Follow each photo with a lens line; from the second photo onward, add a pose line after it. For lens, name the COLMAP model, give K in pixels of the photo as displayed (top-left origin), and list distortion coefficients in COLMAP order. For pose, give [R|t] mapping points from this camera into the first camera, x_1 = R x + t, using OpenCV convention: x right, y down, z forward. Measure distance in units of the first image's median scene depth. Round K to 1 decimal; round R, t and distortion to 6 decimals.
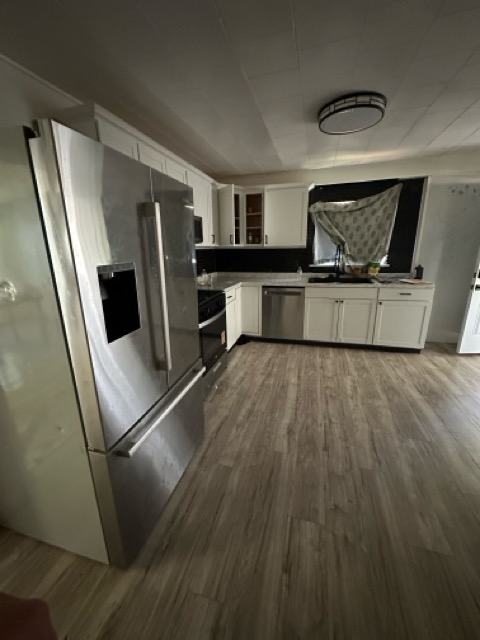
lens RADIAL K [[255.4, 0, 240.1], [0, 255.4, 318.9], [0, 0, 1]] dist [-0.002367, 0.000103]
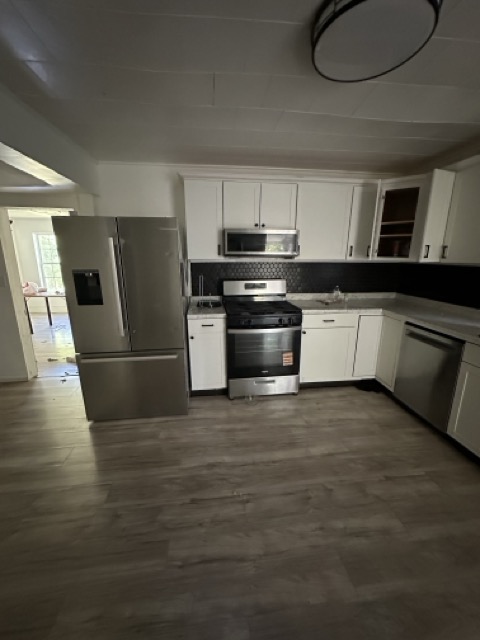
lens RADIAL K [[255.4, 0, 240.1], [0, 255.4, 318.9], [0, 0, 1]] dist [-0.002367, 0.000103]
pose [[0.387505, 0.237173, -0.890836, 0.535612], [-0.259983, 0.955230, 0.141227, -0.122617], [0.884448, 0.176876, 0.431817, 0.352098]]
